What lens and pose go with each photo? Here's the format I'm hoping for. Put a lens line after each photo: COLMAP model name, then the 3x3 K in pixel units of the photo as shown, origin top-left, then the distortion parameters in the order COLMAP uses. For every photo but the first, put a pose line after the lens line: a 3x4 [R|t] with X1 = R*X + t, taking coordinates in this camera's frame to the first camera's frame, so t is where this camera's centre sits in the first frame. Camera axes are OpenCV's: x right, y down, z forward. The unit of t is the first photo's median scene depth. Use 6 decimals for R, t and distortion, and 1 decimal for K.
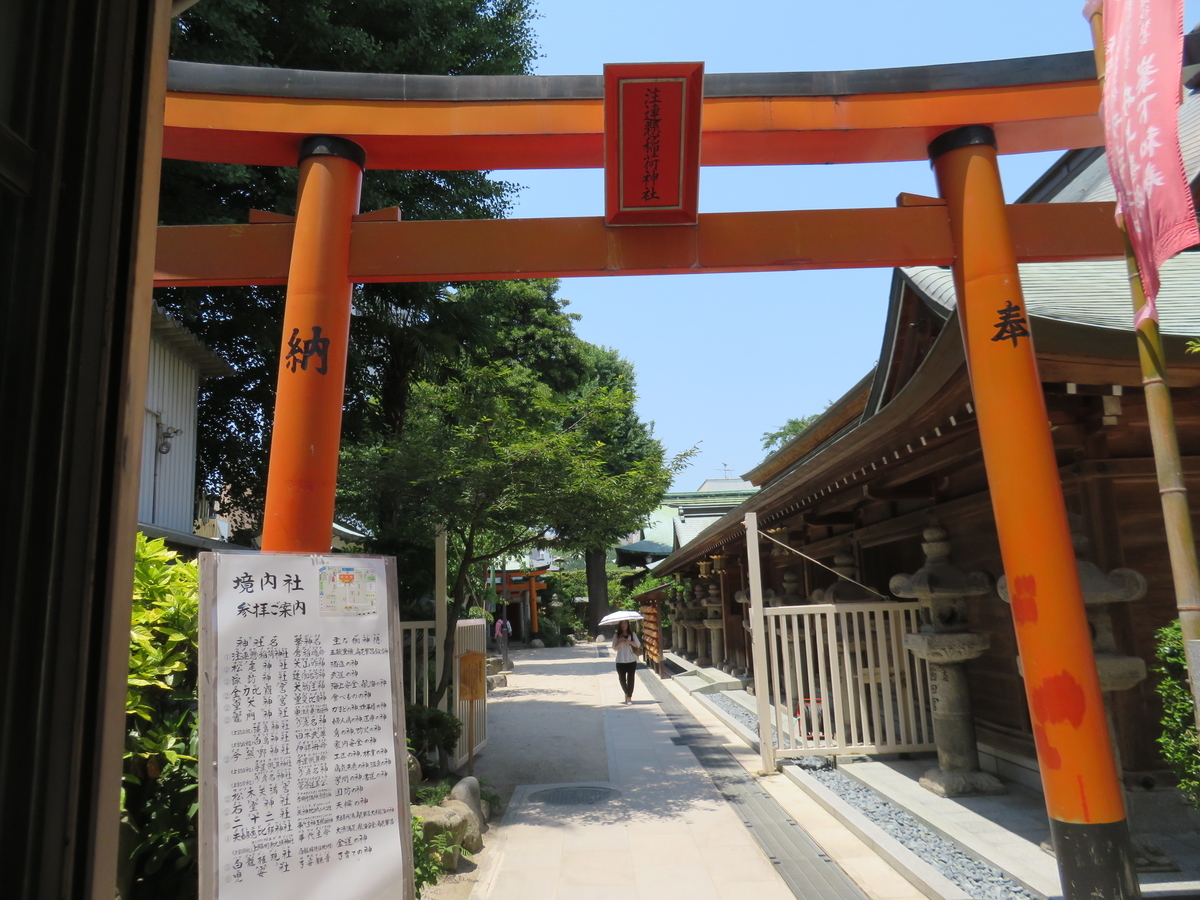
lens RADIAL K [[840.4, 0, 603.2], [0, 840.4, 456.6], [0, 0, 1]] dist [-0.013894, 0.000254]
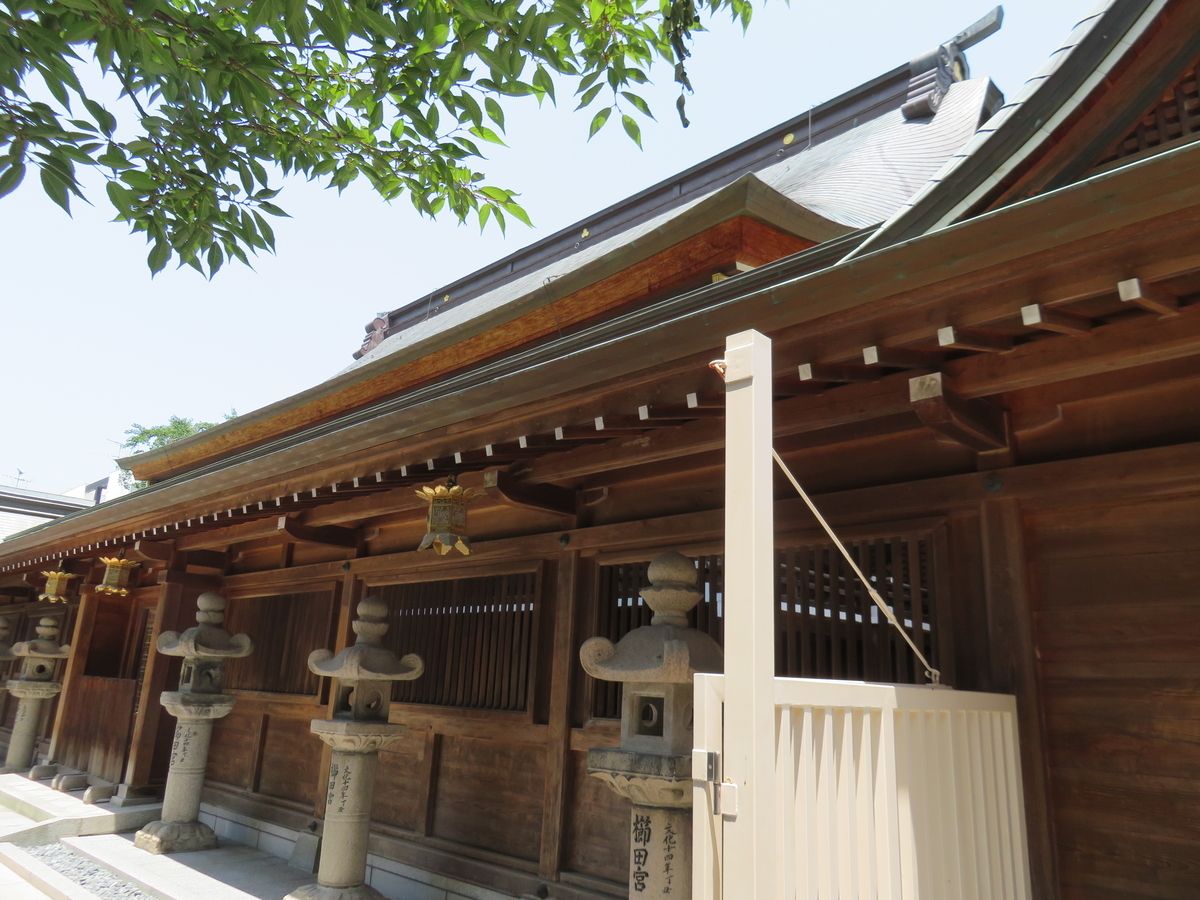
lens RADIAL K [[840.4, 0, 603.2], [0, 840.4, 456.6], [0, 0, 1]] dist [-0.013894, 0.000254]
pose [[0.689665, 0.259401, 0.676072, -0.021342], [-0.198197, 0.965603, -0.168309, 0.085411], [-0.696477, -0.017918, 0.717356, 0.429471]]
